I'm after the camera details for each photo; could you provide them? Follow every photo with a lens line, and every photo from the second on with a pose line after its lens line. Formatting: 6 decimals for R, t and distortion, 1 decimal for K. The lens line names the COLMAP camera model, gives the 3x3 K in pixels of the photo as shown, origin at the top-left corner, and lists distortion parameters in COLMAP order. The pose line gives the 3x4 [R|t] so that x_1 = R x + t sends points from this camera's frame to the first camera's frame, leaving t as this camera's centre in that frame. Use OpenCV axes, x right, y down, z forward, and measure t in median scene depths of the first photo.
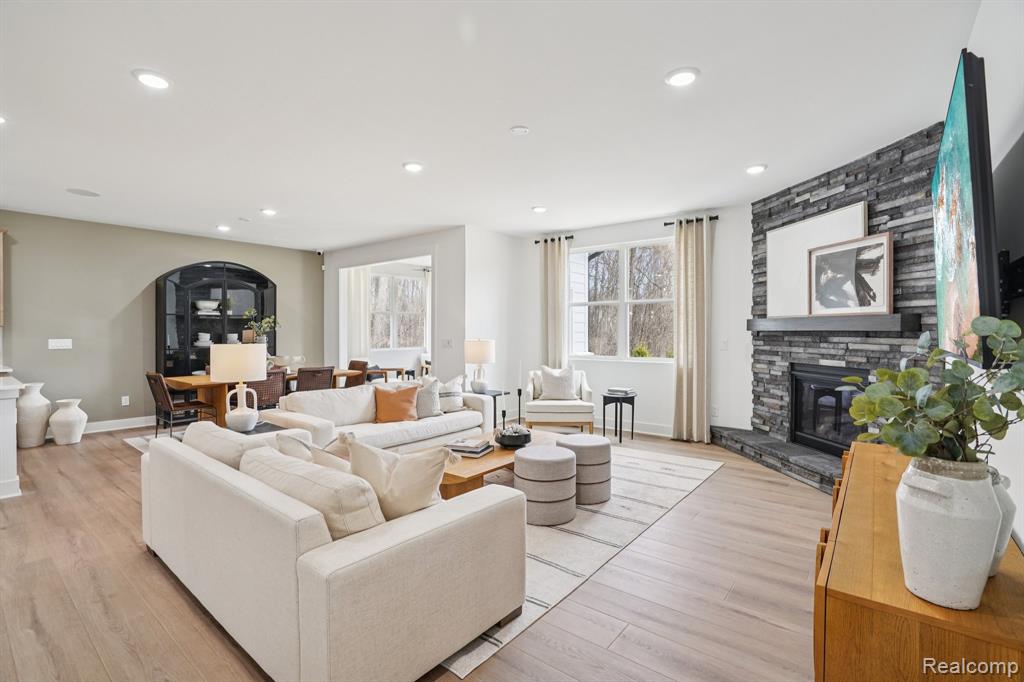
lens RADIAL K [[470.9, 0, 510.1], [0, 470.9, 337.7], [0, 0, 1]] dist [-0.000665, -0.000086]
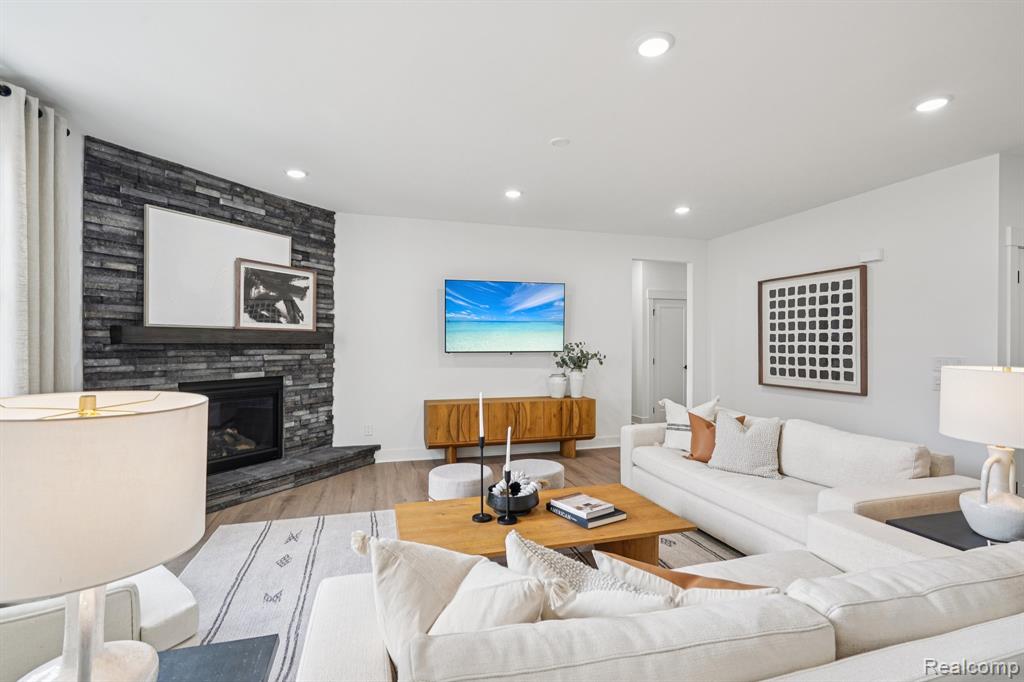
lens RADIAL K [[470.9, 0, 509.0], [0, 470.9, 341.1], [0, 0, 1]] dist [-0.000665, -0.000086]
pose [[-0.811207, -0.000489, 0.584759, -0.392737], [0.003911, 0.999973, 0.006262, -0.025603], [-0.584747, 0.007367, -0.811183, 1.569746]]
